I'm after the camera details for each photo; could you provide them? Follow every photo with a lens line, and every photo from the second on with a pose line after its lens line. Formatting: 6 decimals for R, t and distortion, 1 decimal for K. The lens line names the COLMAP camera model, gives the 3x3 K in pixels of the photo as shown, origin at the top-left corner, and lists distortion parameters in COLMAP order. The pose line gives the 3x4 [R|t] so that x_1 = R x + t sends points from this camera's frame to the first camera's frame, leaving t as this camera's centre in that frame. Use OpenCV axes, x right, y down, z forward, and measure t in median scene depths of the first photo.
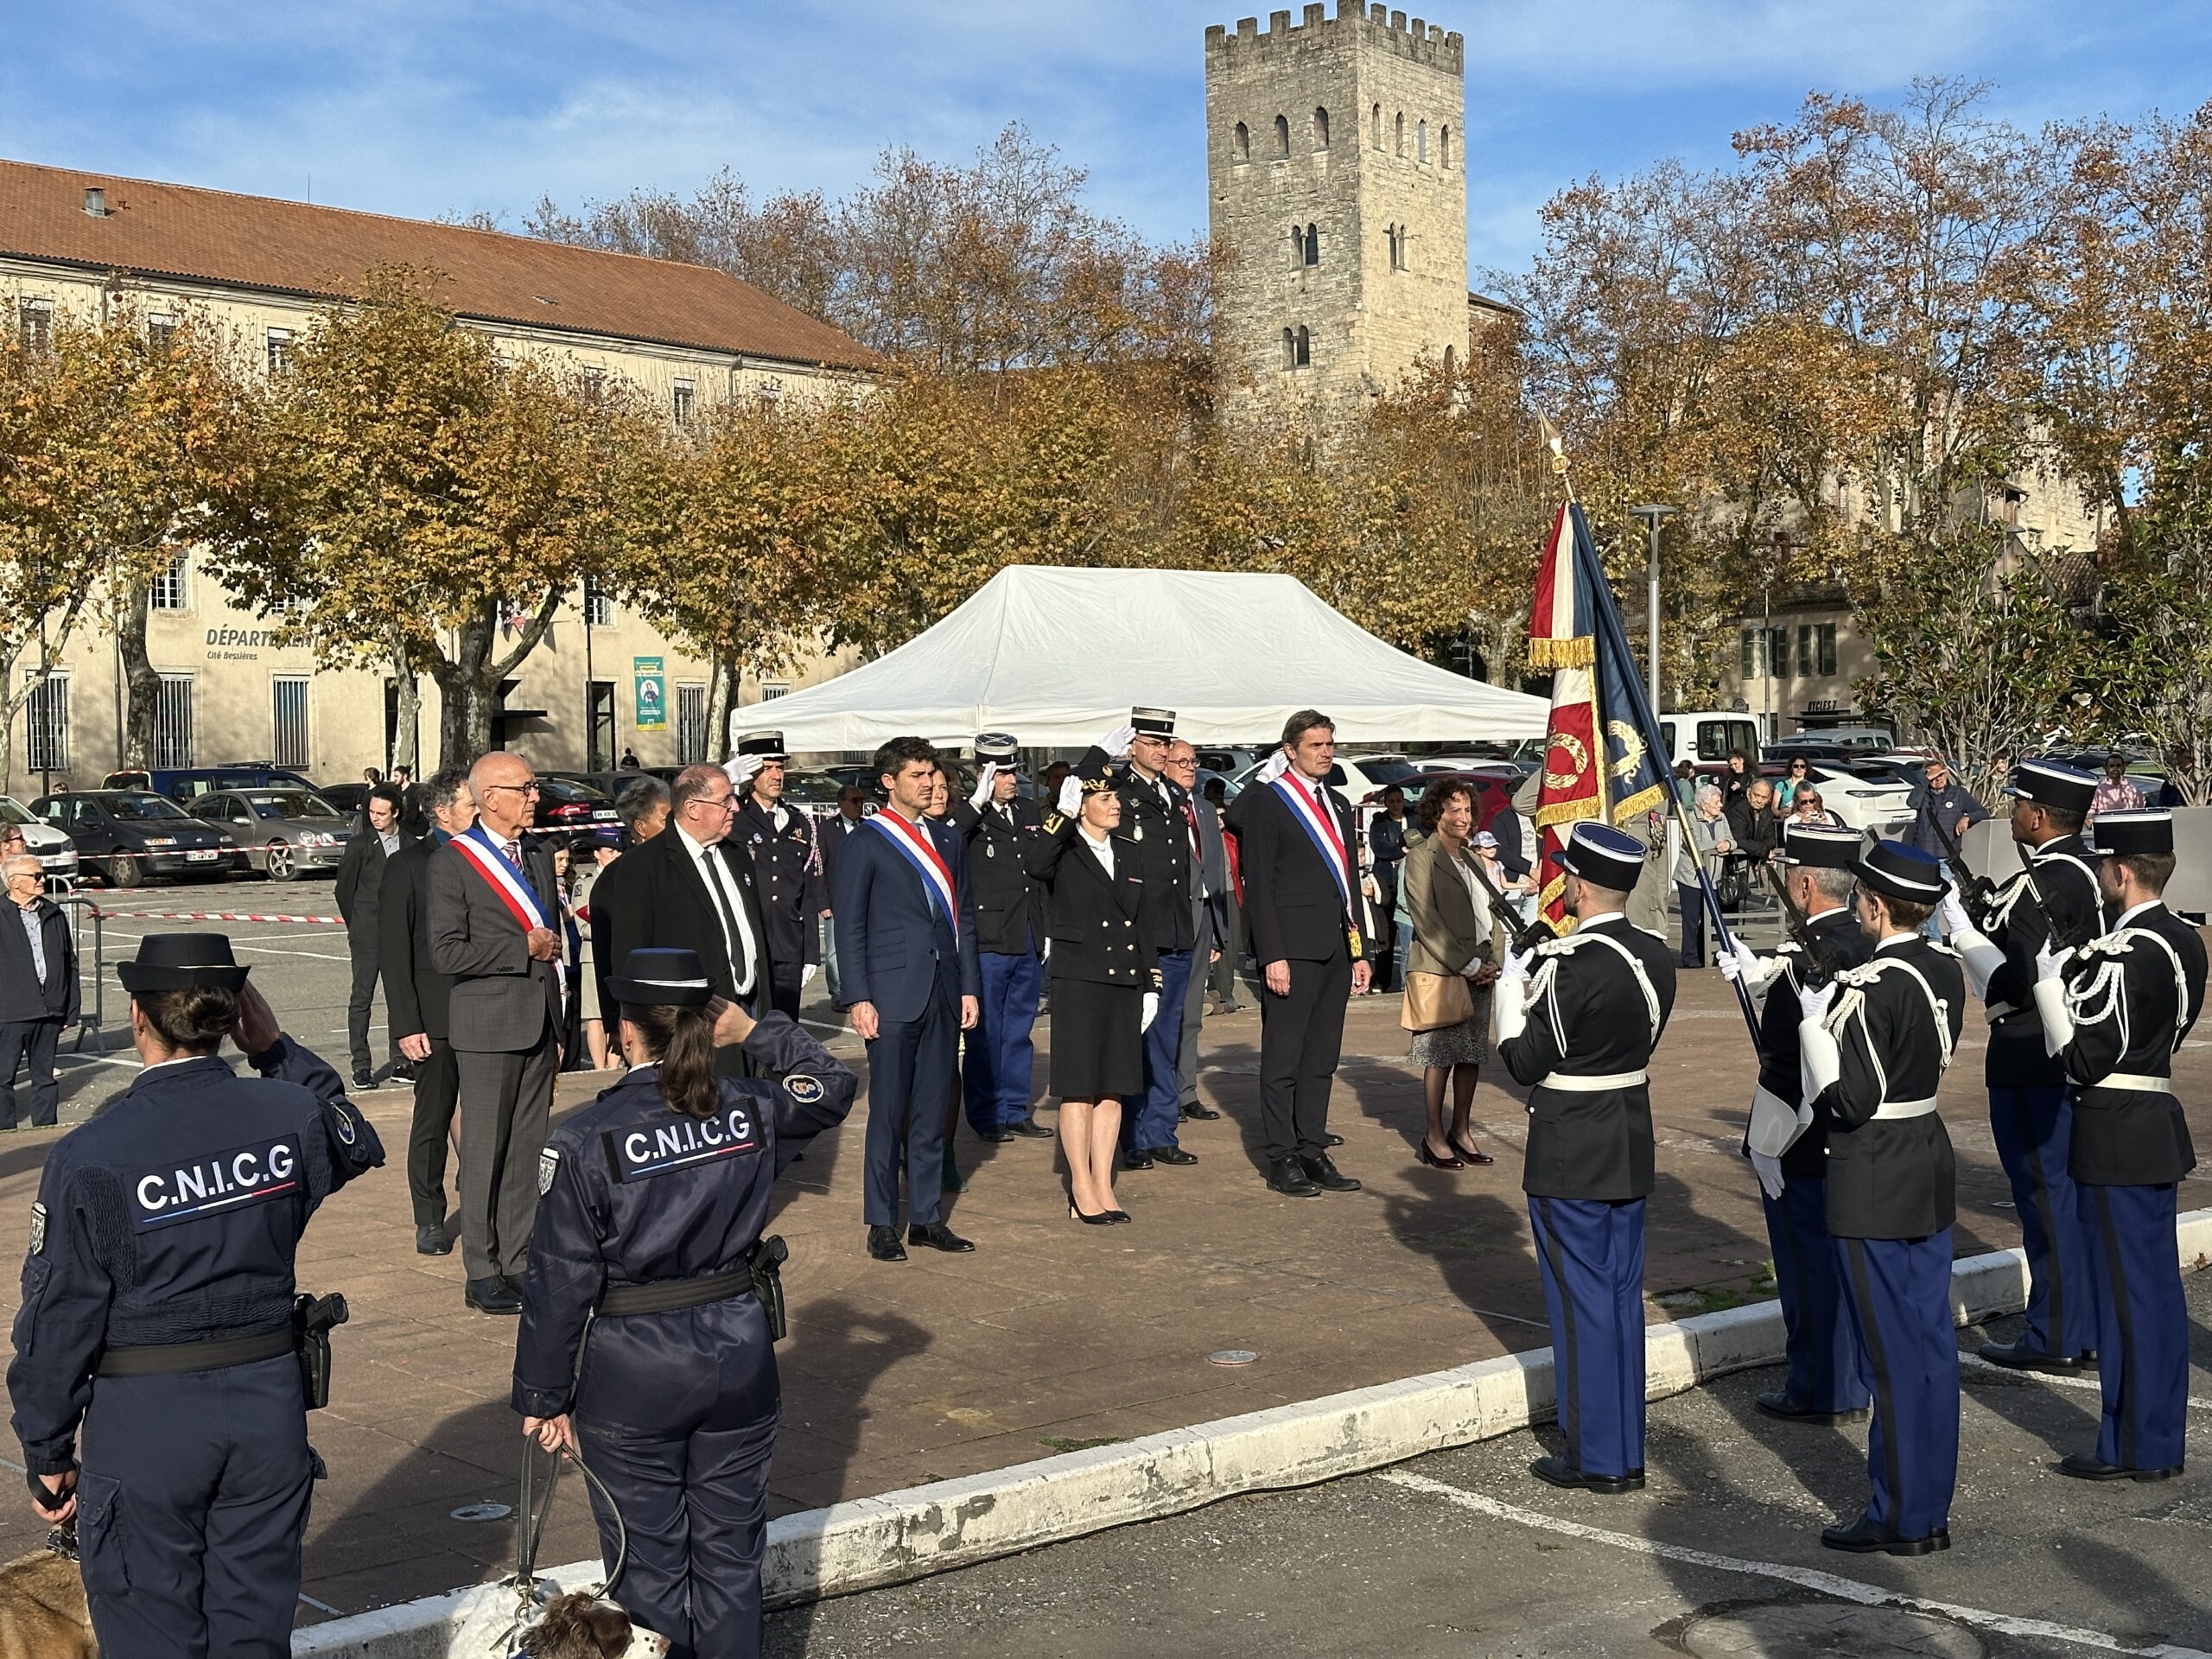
lens RADIAL K [[3173.0, 0, 1109.7], [0, 3173.0, 842.8], [0, 0, 1]] dist [0.186438, 0.000000]
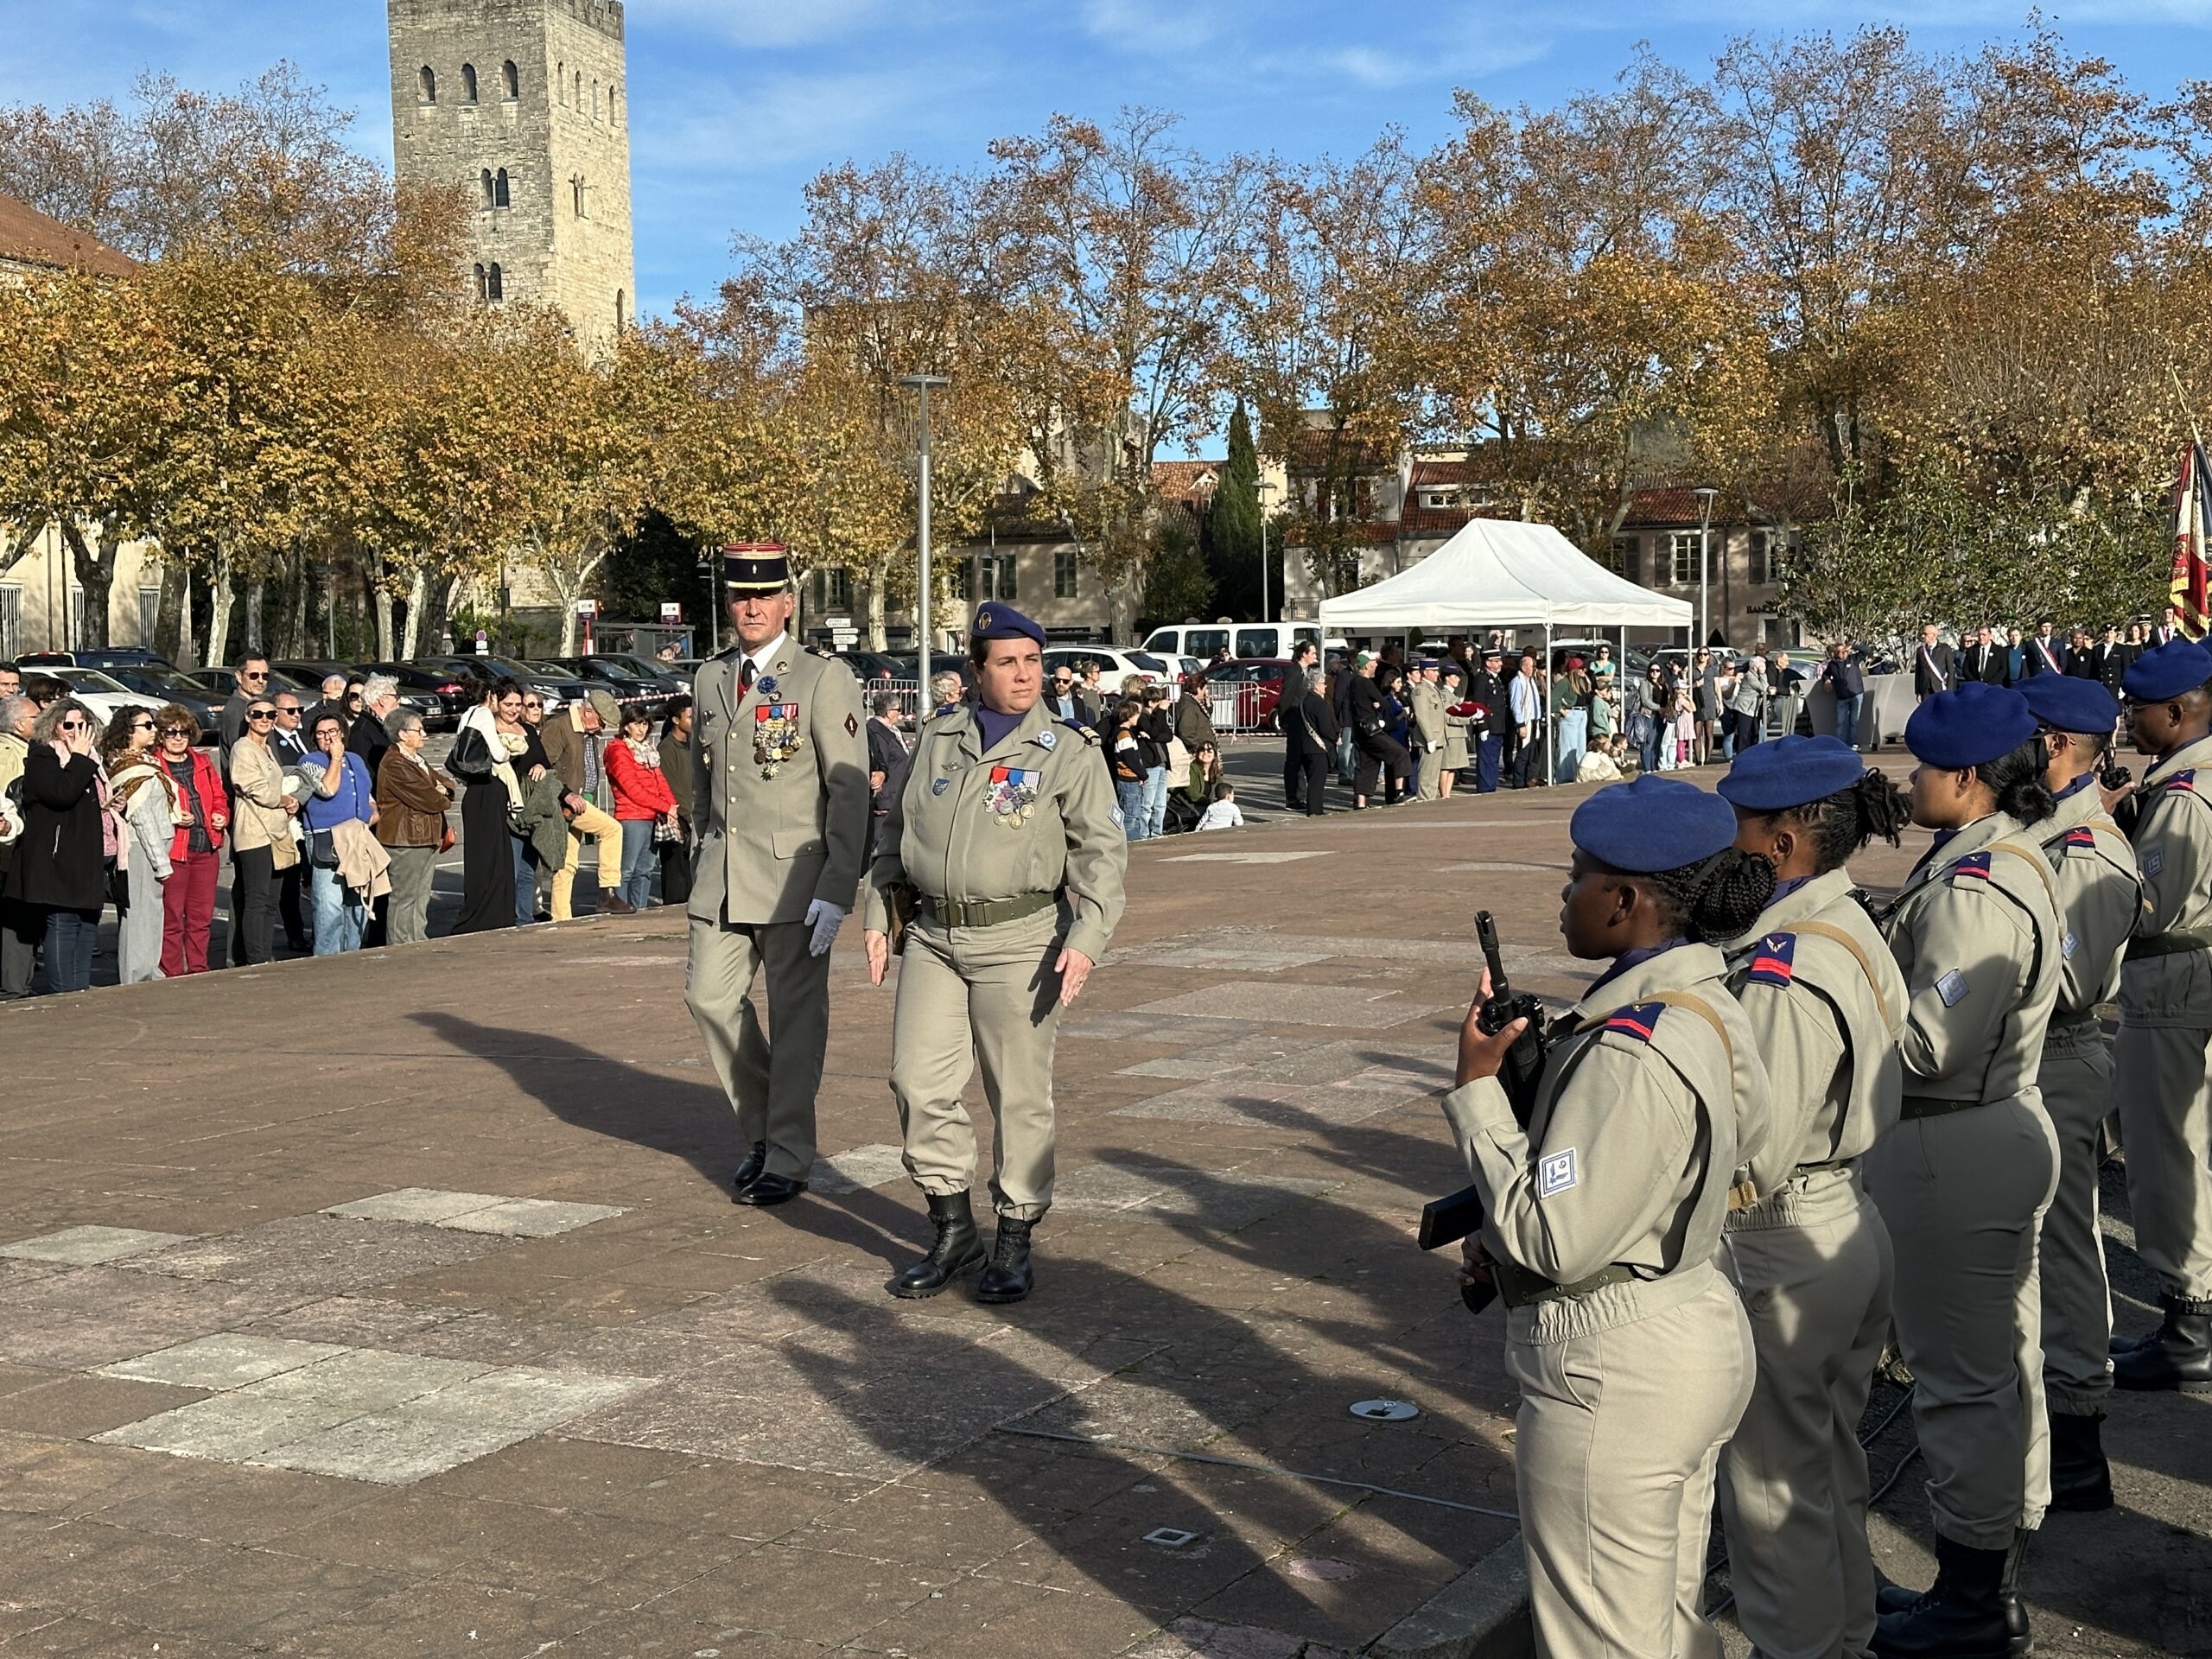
lens RADIAL K [[3173.0, 0, 1103.8], [0, 3173.0, 818.5], [0, 0, 1]] dist [0.186438, 0.000000]
pose [[0.932828, -0.009304, 0.360202, -0.140774], [0.003278, 0.999844, 0.017336, 0.007225], [-0.360308, -0.014991, 0.932713, -0.087367]]
